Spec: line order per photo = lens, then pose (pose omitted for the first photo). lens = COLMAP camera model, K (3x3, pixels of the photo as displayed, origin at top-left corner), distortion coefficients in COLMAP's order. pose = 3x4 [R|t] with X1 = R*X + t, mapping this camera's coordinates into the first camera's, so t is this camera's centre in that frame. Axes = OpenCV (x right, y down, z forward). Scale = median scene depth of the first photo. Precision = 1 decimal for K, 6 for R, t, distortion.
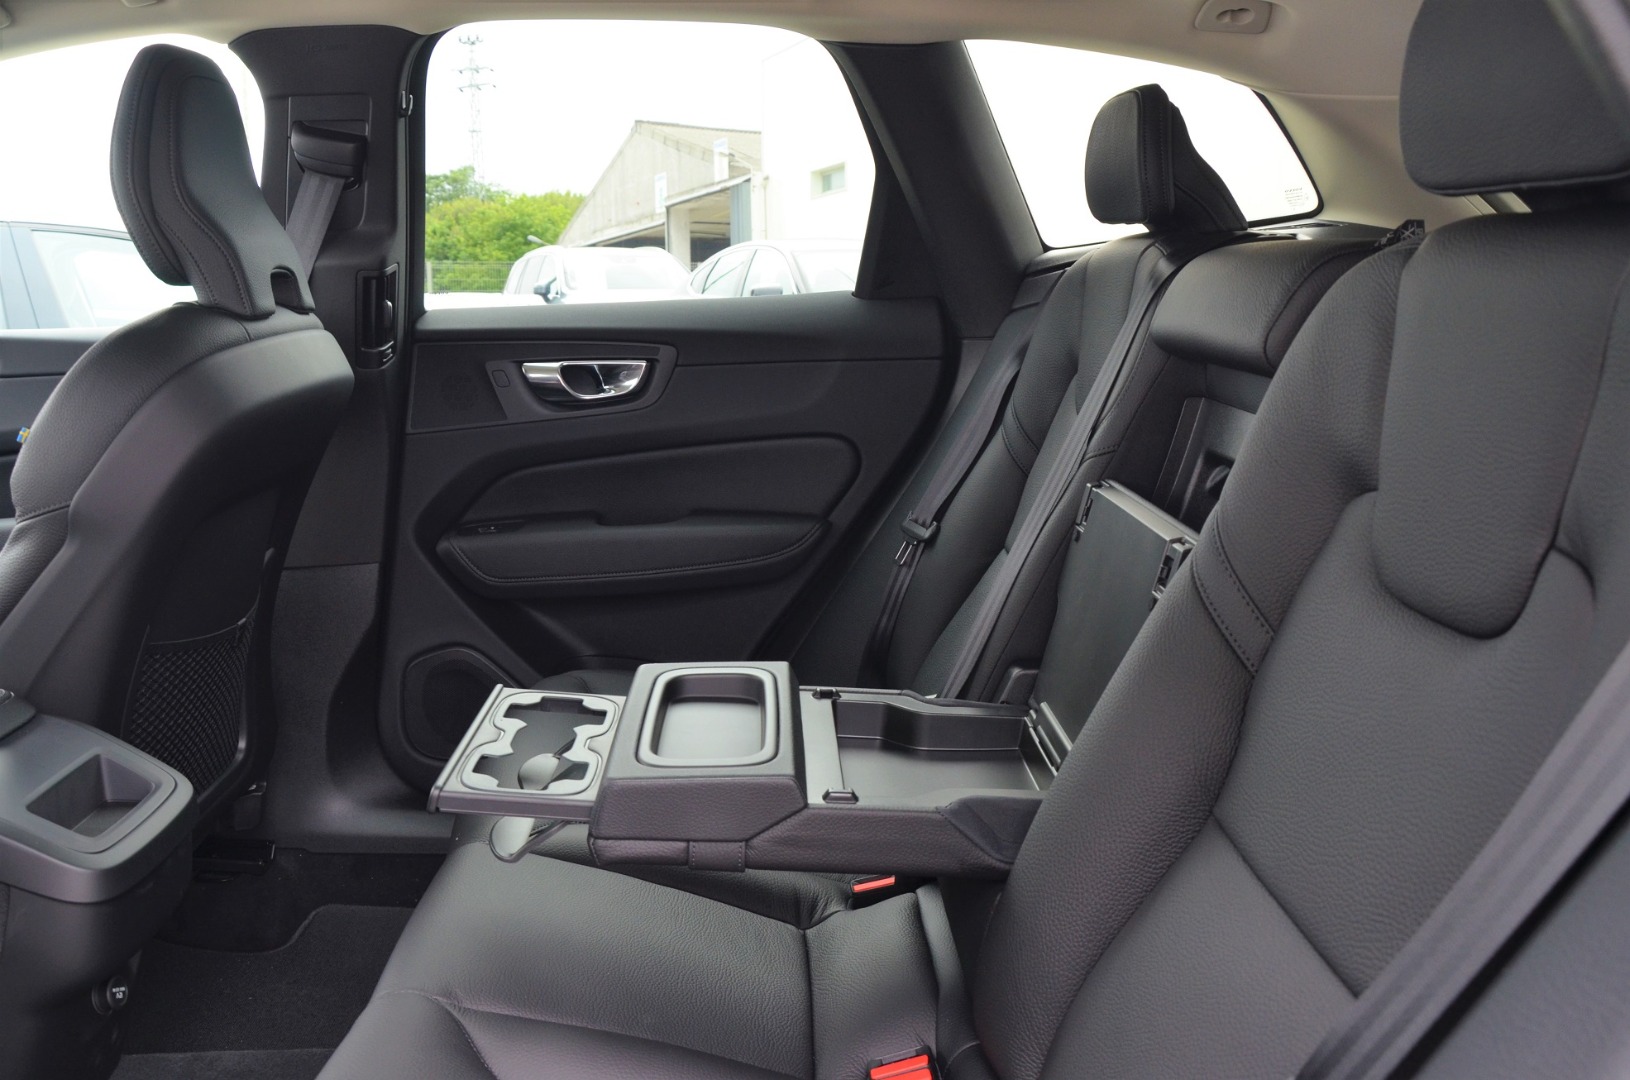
lens RADIAL K [[1309.5, 0, 815.0], [0, 1309.5, 540.0], [0, 0, 1]] dist [-0.155861, 0.152530]
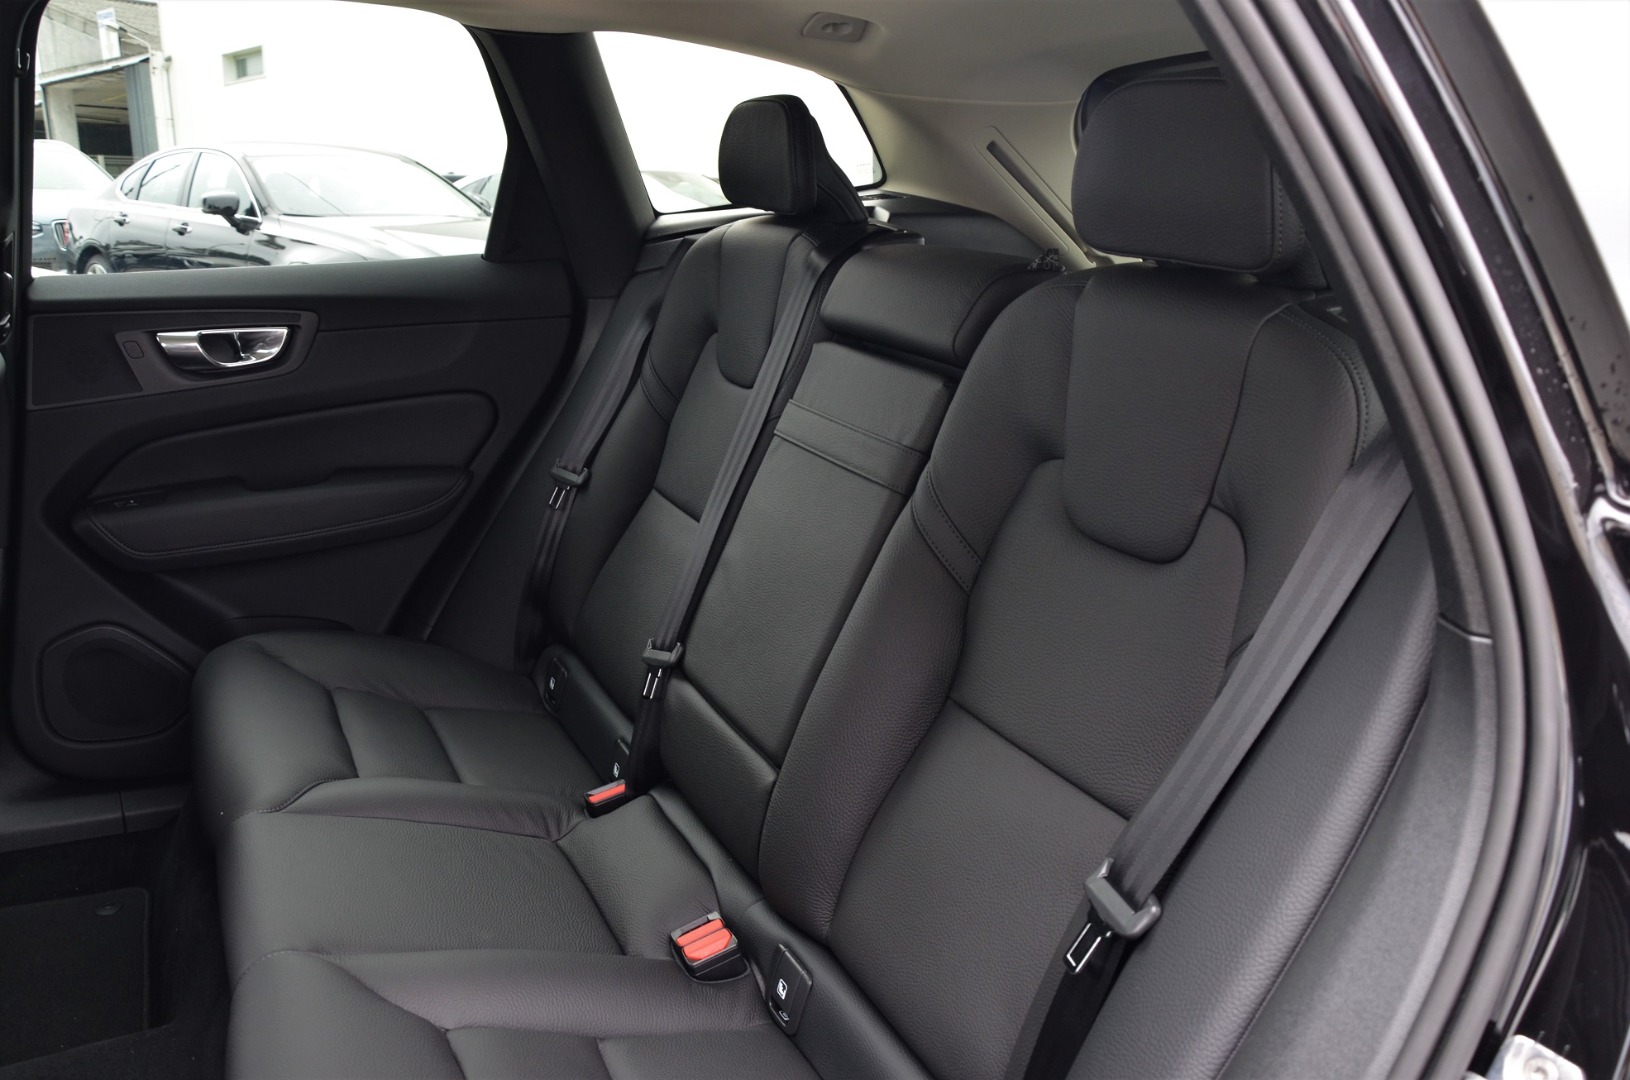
lens RADIAL K [[1309.5, 0, 815.0], [0, 1309.5, 540.0], [0, 0, 1]] dist [-0.155861, 0.152530]
pose [[0.912754, -0.086532, 0.399240, -0.166404], [0.054643, 0.994387, 0.090600, -0.040172], [-0.404838, -0.060880, 0.912359, -0.088582]]
